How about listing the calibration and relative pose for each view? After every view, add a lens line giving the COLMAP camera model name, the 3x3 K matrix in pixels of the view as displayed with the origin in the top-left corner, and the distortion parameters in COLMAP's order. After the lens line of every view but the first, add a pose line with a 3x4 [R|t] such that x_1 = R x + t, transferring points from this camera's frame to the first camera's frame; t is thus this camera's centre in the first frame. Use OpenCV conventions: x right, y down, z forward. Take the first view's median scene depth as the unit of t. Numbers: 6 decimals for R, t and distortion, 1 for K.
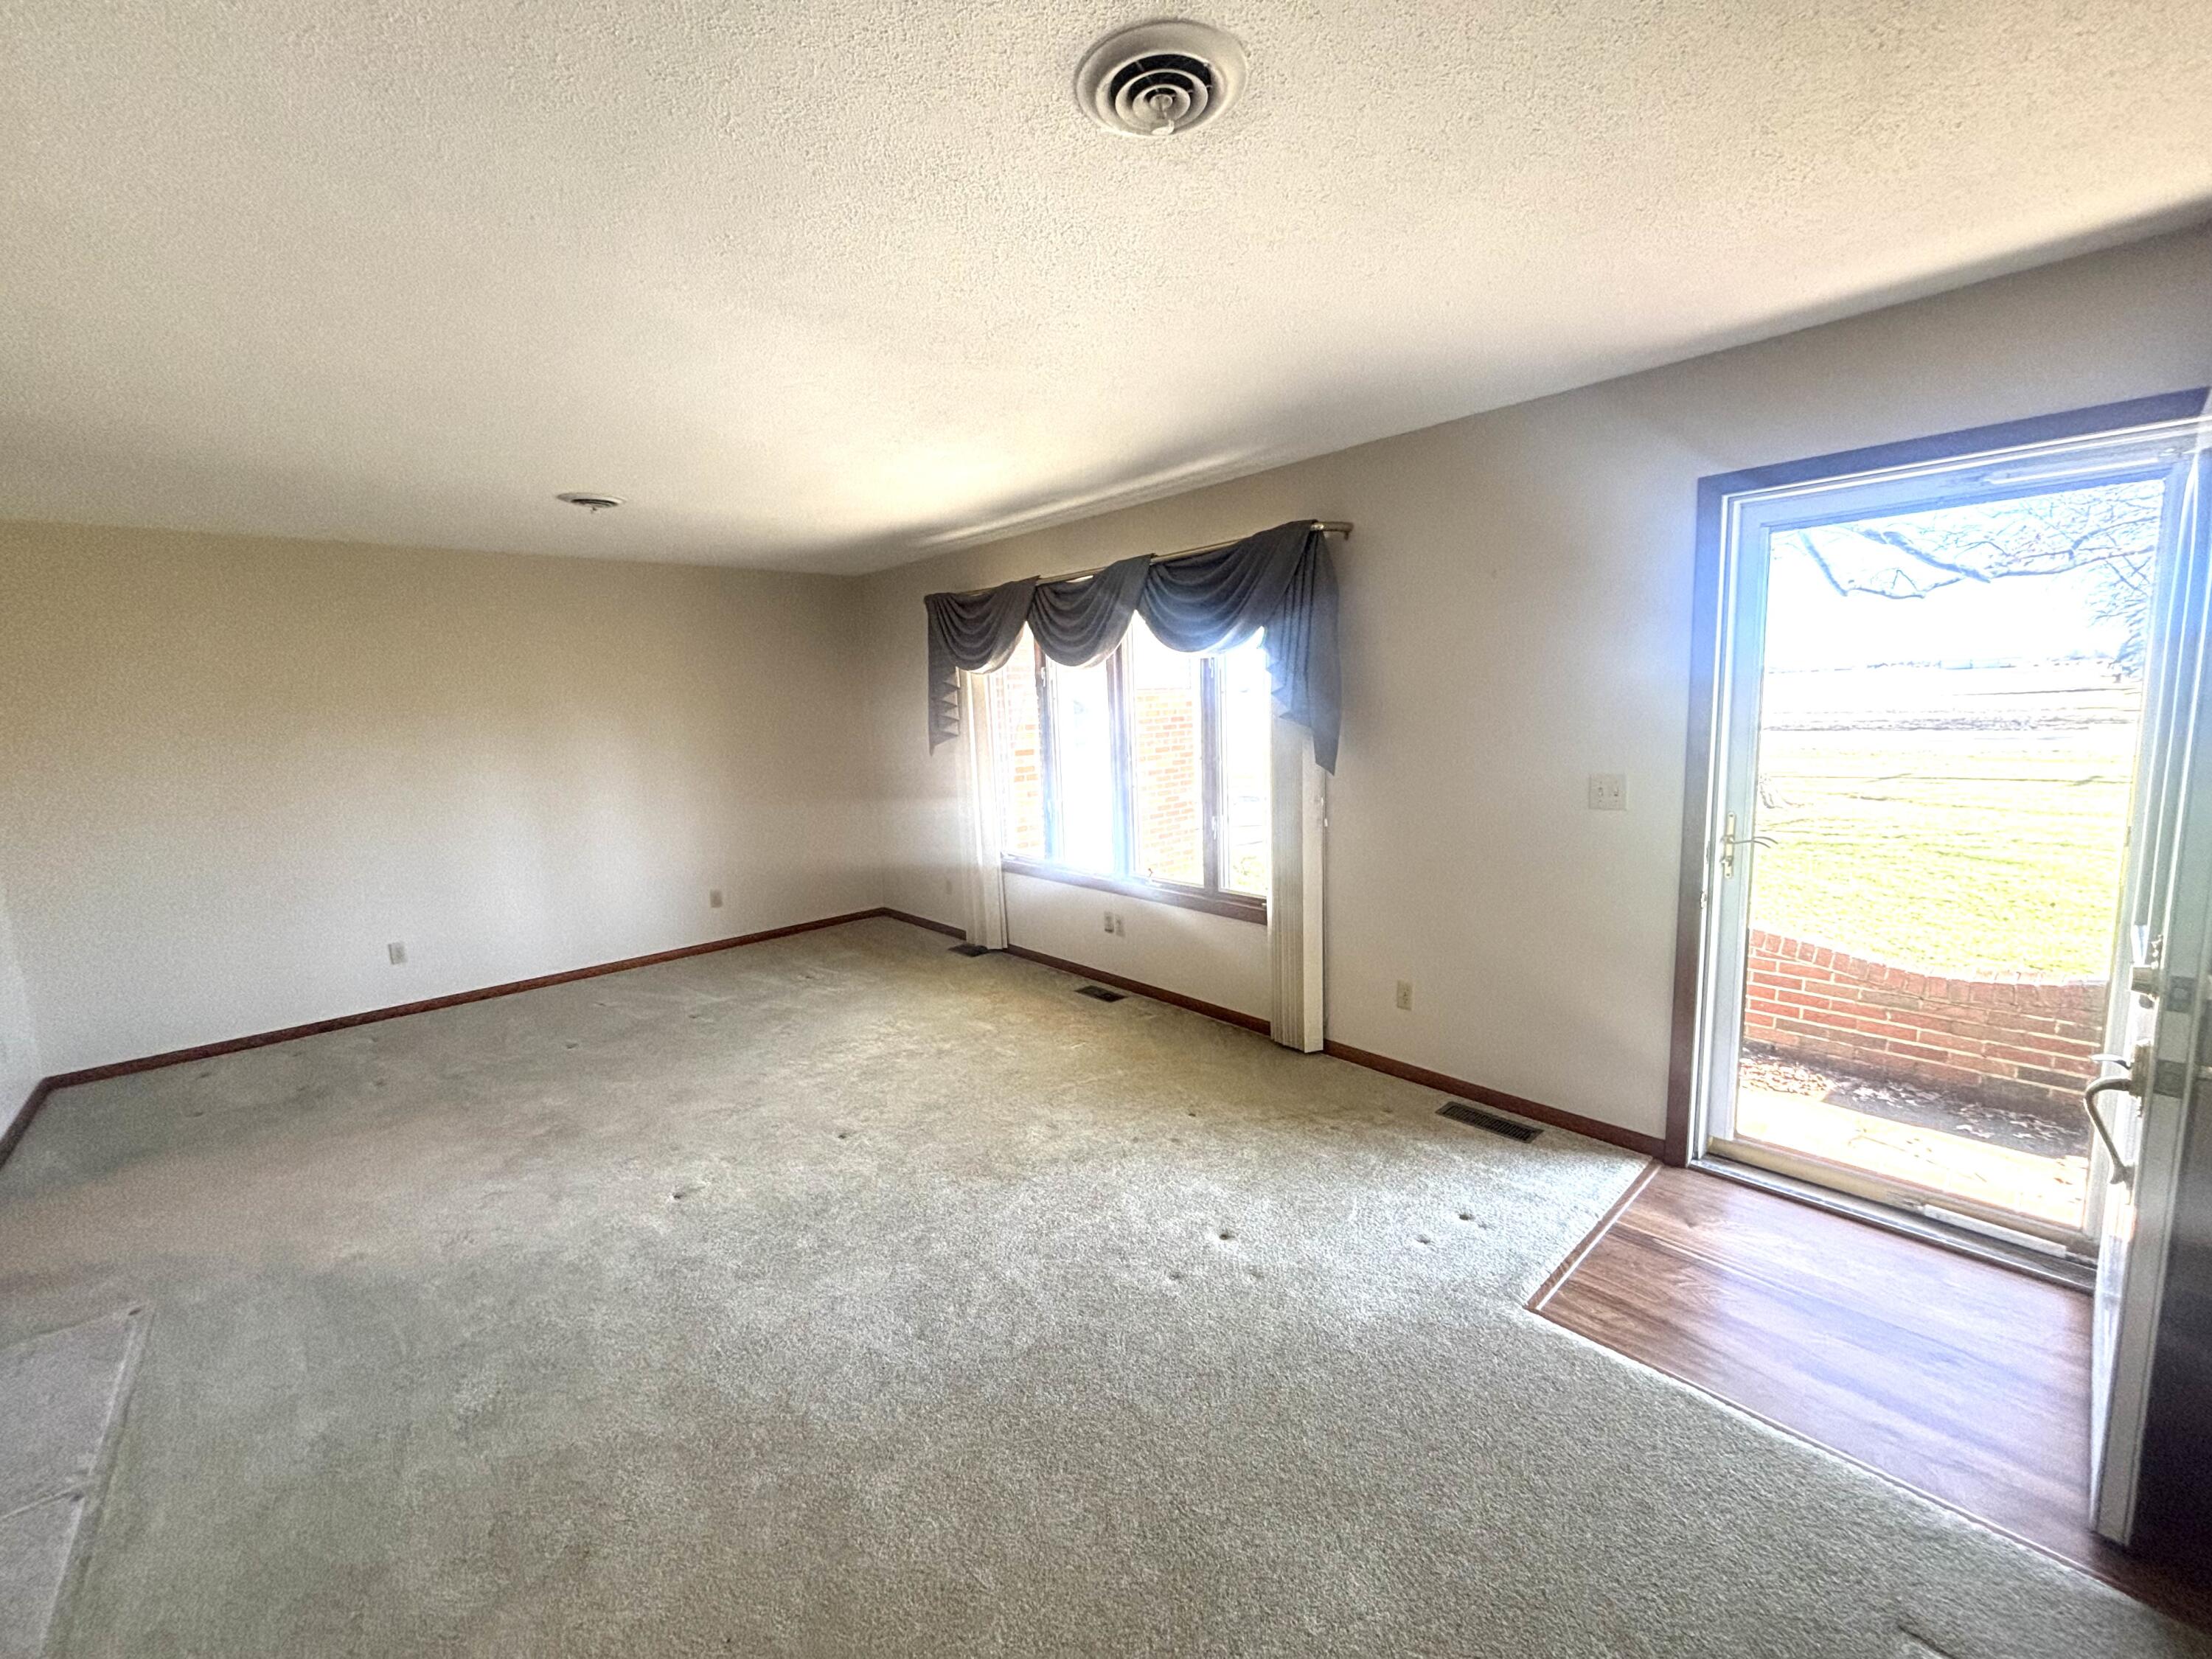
lens RADIAL K [[896.4, 0, 1106.0], [0, 896.4, 829.5], [0, 0, 1]] dist [-0.009068, 0.000167]
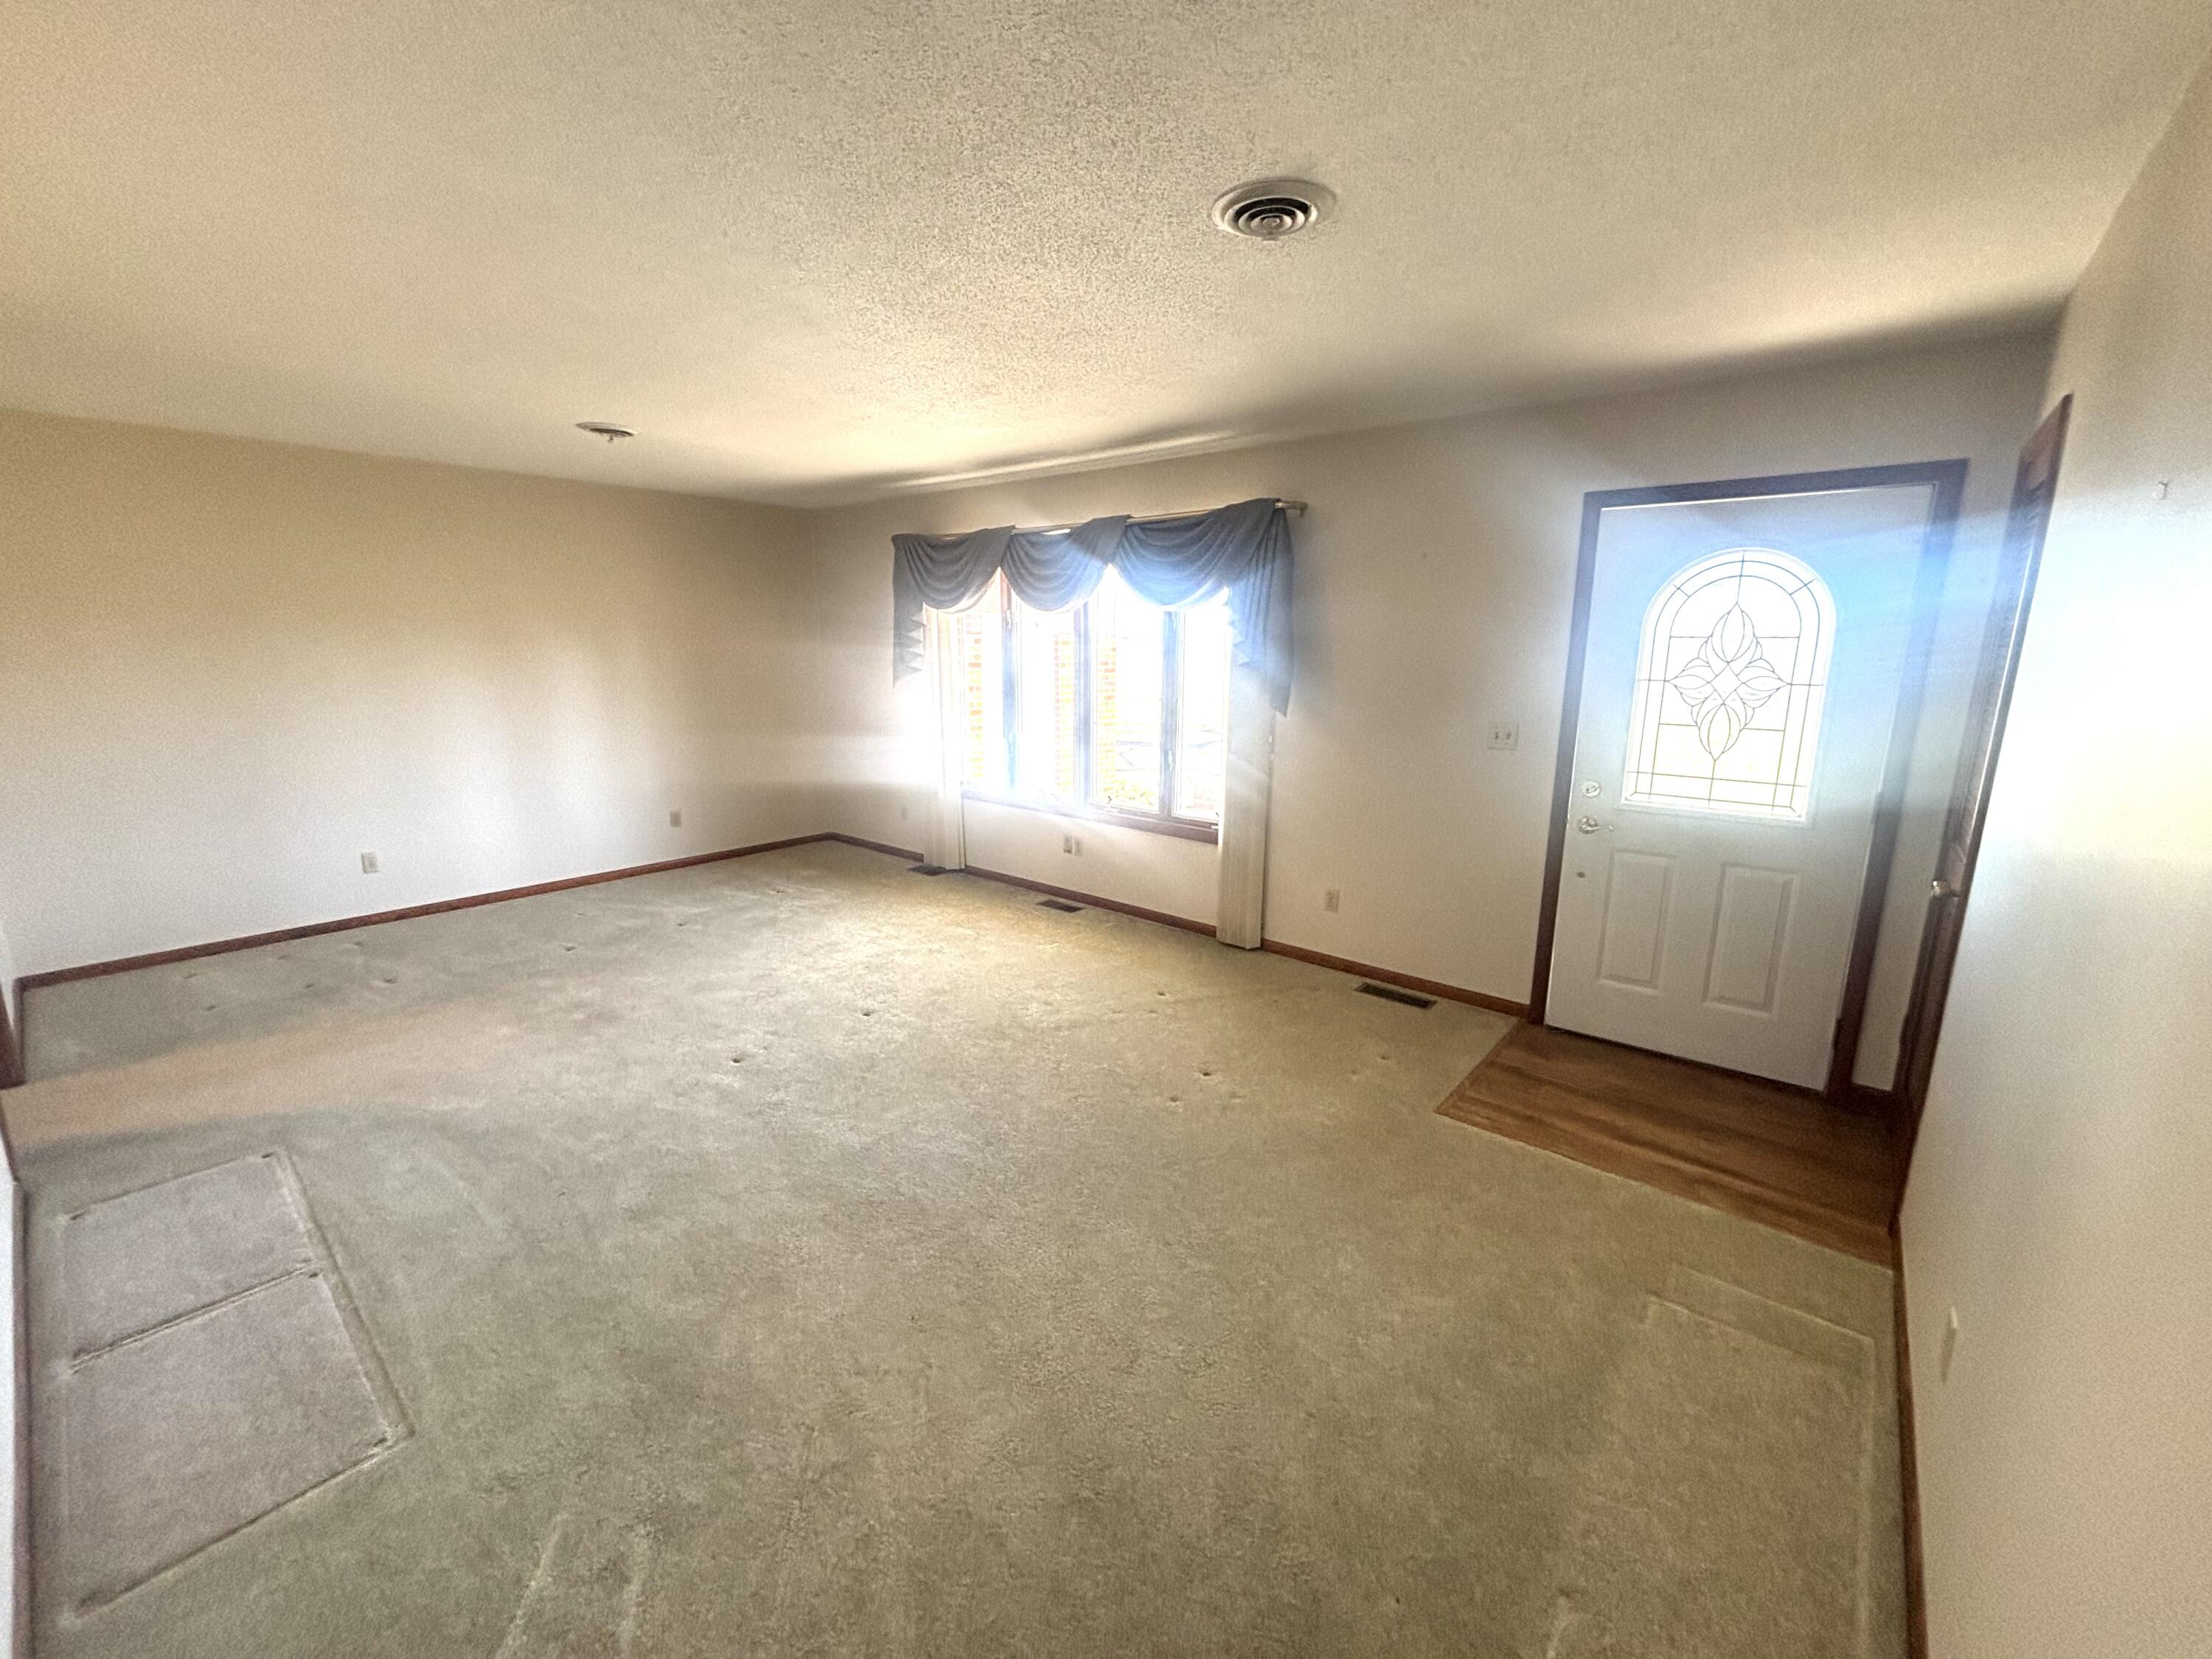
lens RADIAL K [[896.4, 0, 1106.0], [0, 896.4, 829.5], [0, 0, 1]] dist [-0.009068, 0.000167]
pose [[0.990533, 0.018287, 0.136052, -0.119175], [-0.026573, 0.997884, 0.059343, 0.021423], [-0.134679, -0.062397, 0.988923, -0.135491]]
